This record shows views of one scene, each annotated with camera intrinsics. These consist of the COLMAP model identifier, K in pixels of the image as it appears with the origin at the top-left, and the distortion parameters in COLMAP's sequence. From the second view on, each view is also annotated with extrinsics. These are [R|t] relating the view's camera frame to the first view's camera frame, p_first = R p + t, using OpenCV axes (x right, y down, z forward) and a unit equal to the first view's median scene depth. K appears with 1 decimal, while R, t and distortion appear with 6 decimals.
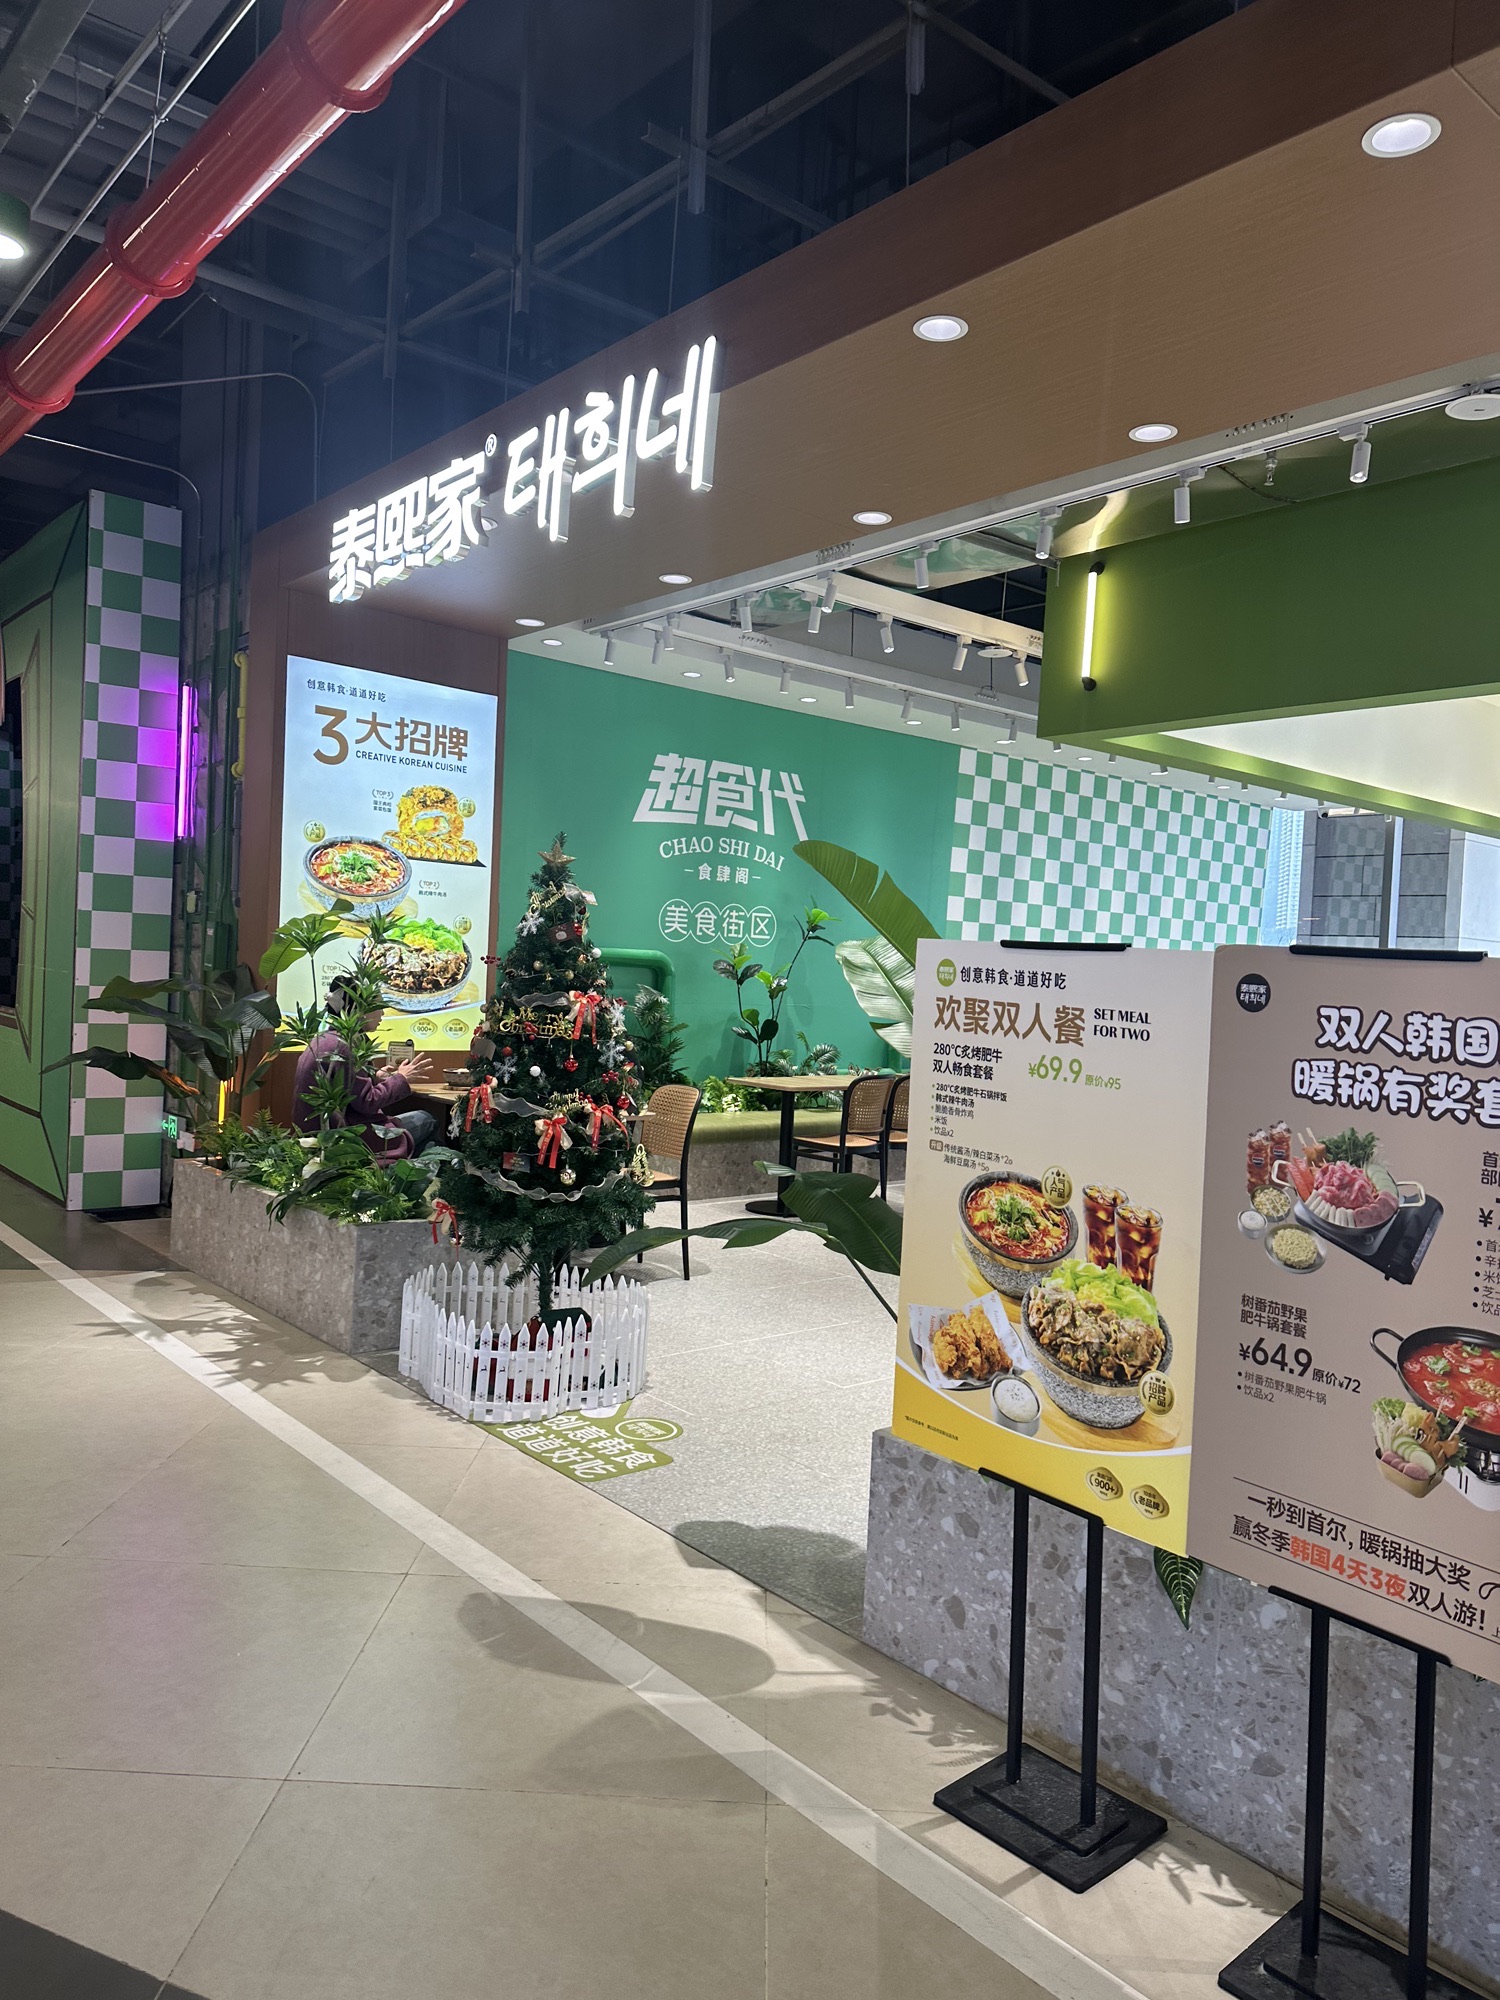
lens RADIAL K [[1421.4, 0, 753.6], [0, 1421.4, 1004.0], [0, 0, 1]] dist [-0.021086, -0.001447]
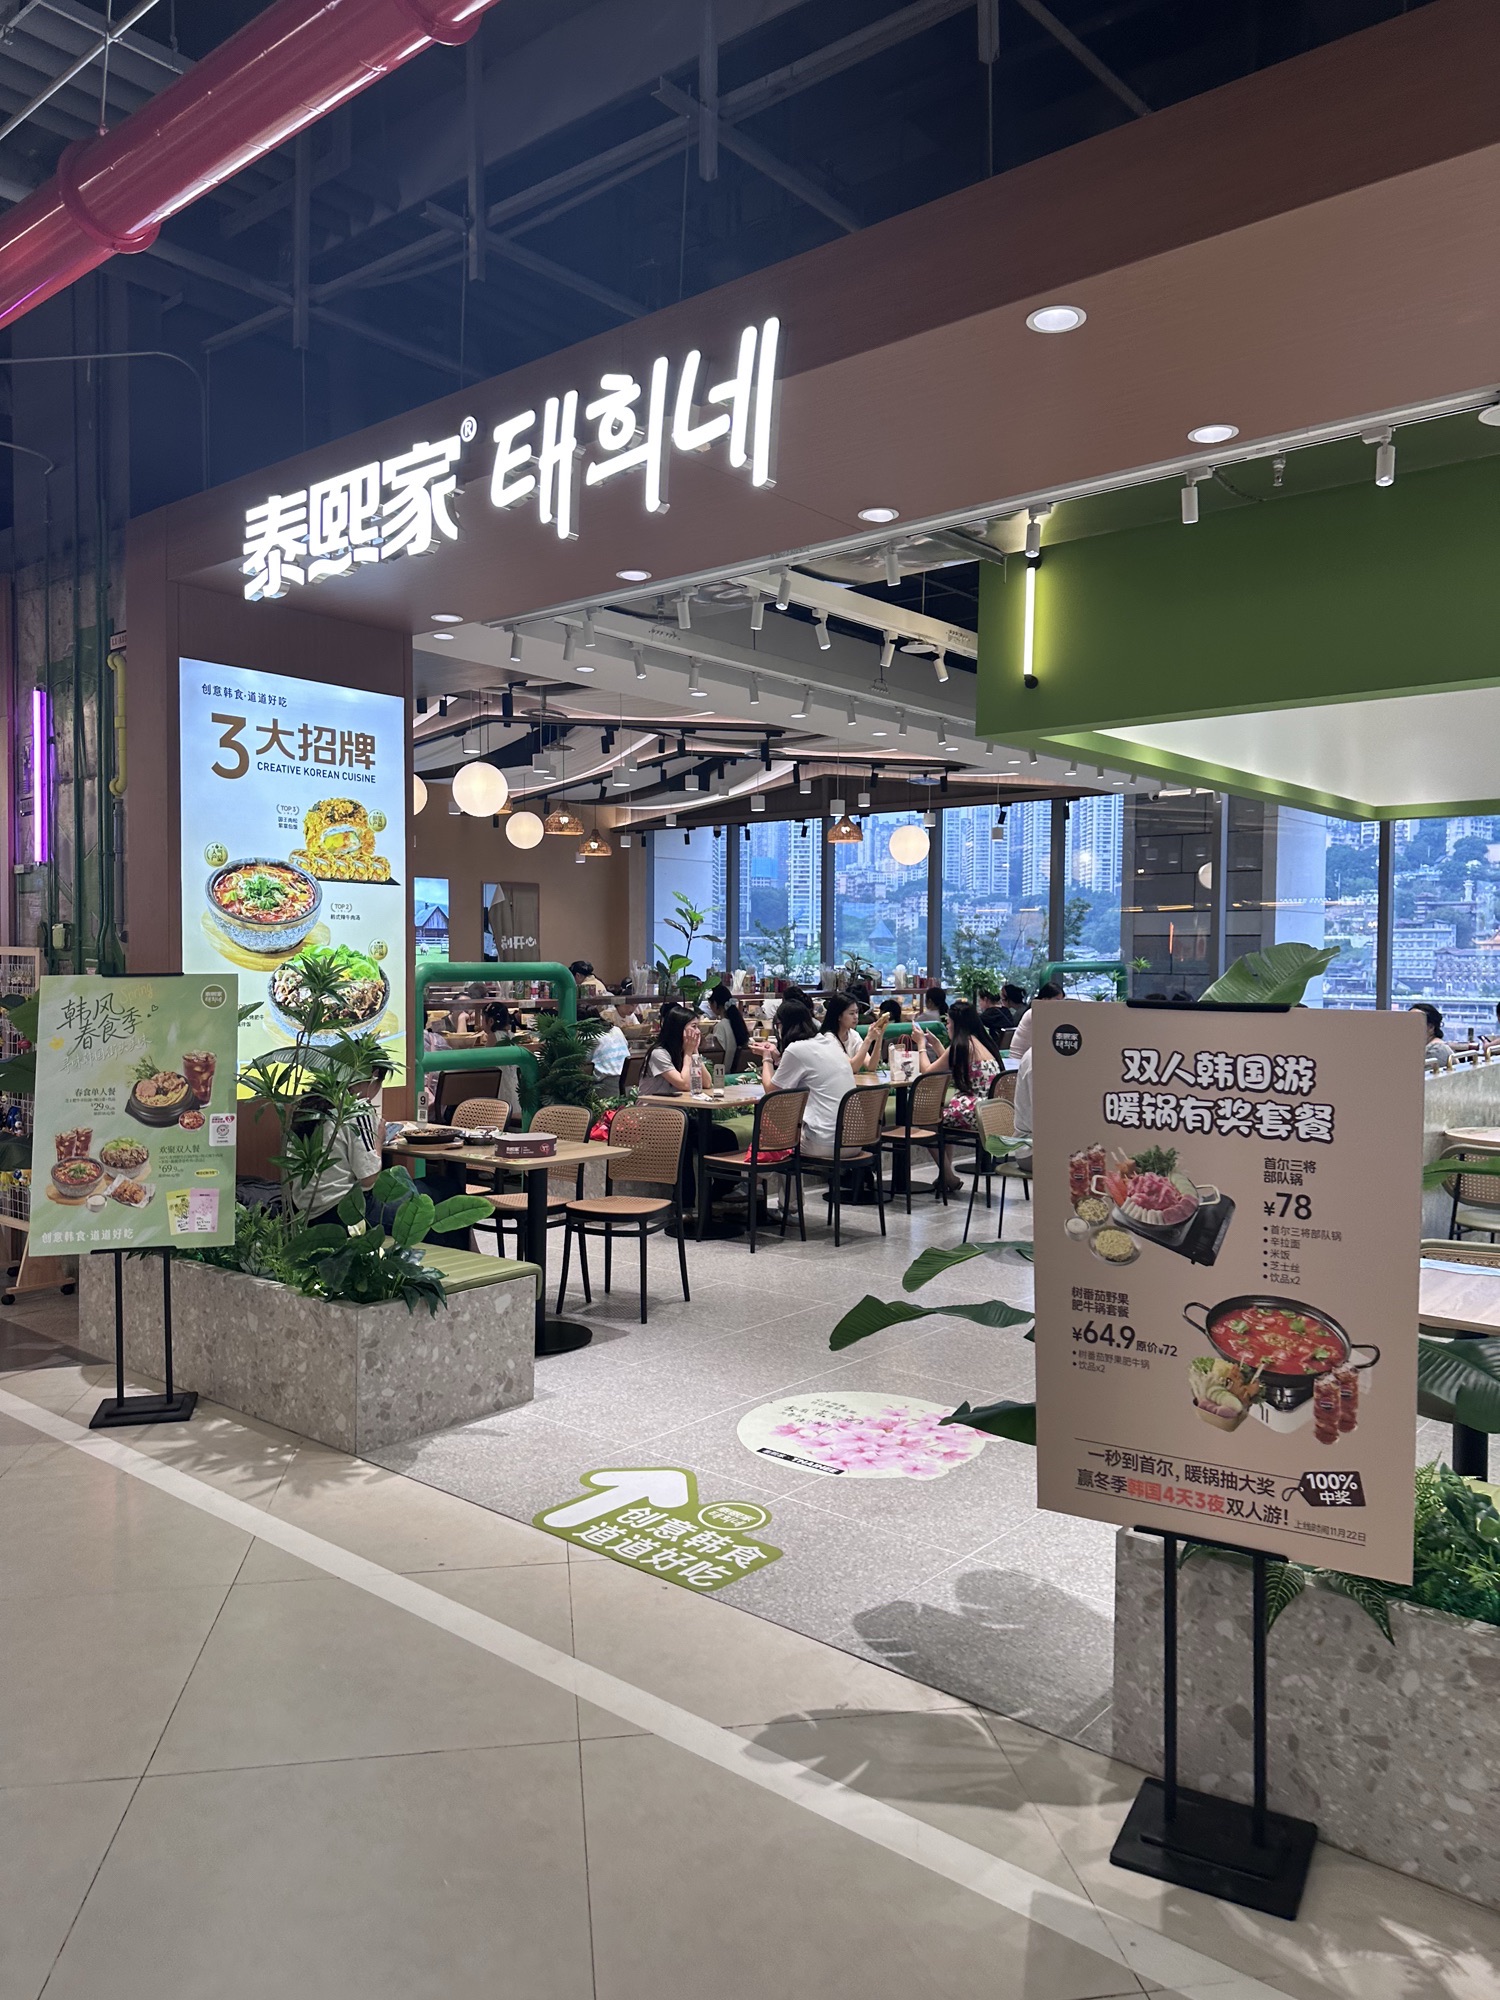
lens RADIAL K [[1421.4, 0, 748.6], [0, 1421.4, 989.4], [0, 0, 1]] dist [-0.021086, -0.001447]
pose [[0.984668, -0.044979, 0.168540, -0.152441], [0.043908, 0.998985, 0.010079, -0.035484], [-0.168823, -0.002524, 0.985643, 0.074120]]
